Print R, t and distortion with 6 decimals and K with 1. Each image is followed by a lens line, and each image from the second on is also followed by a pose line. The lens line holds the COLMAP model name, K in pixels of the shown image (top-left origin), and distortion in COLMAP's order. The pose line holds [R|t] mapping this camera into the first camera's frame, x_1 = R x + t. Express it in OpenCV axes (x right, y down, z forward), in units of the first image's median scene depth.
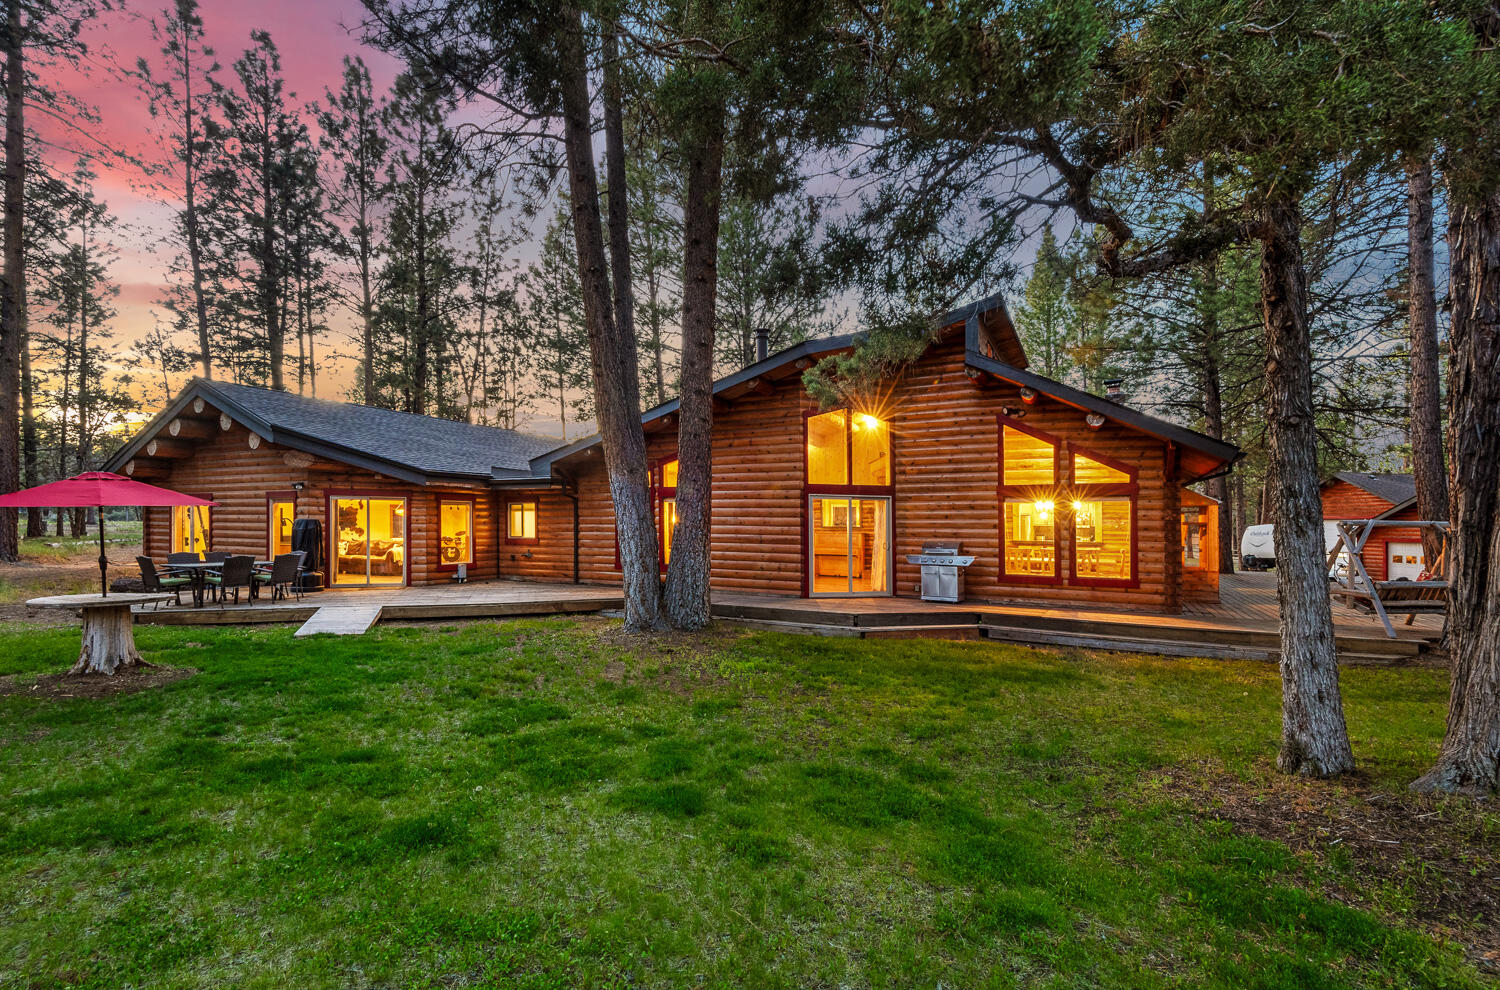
lens RADIAL K [[706.0, 0, 751.5], [0, 706.0, 492.3], [0, 0, 1]] dist [0.009960, -0.002769]
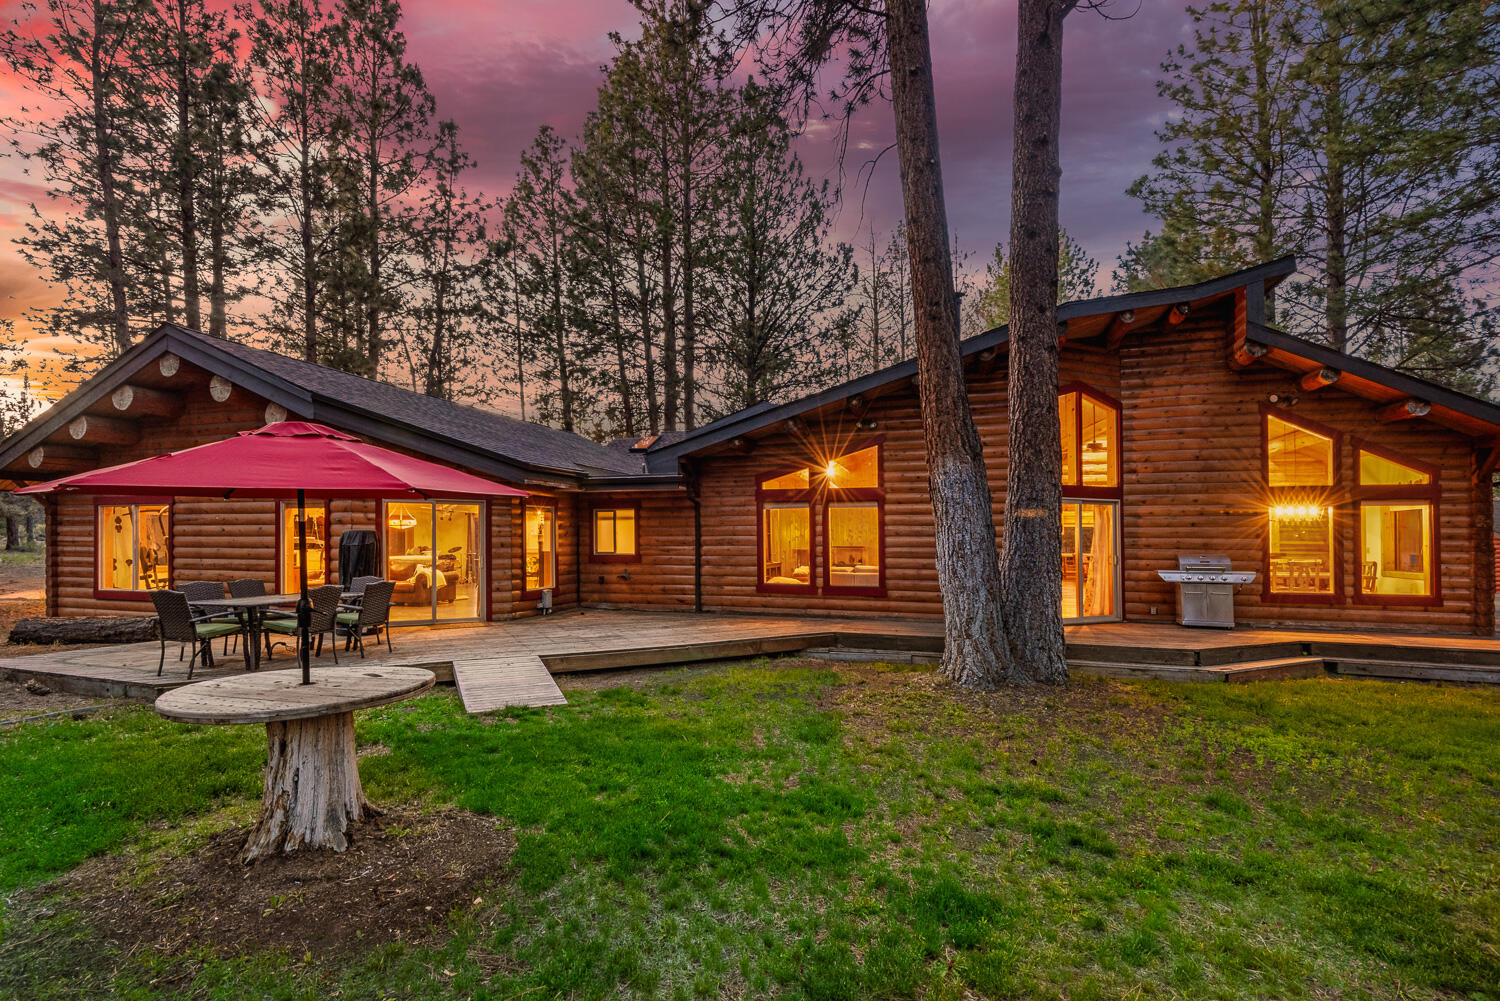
lens RADIAL K [[706.0, 0, 751.1], [0, 706.0, 502.8], [0, 0, 1]] dist [0.009960, -0.002769]
pose [[0.986394, 0.002451, 0.164379, -0.366391], [-0.001830, 0.999991, -0.003932, 0.013010], [-0.164387, 0.003578, 0.986389, 0.250394]]
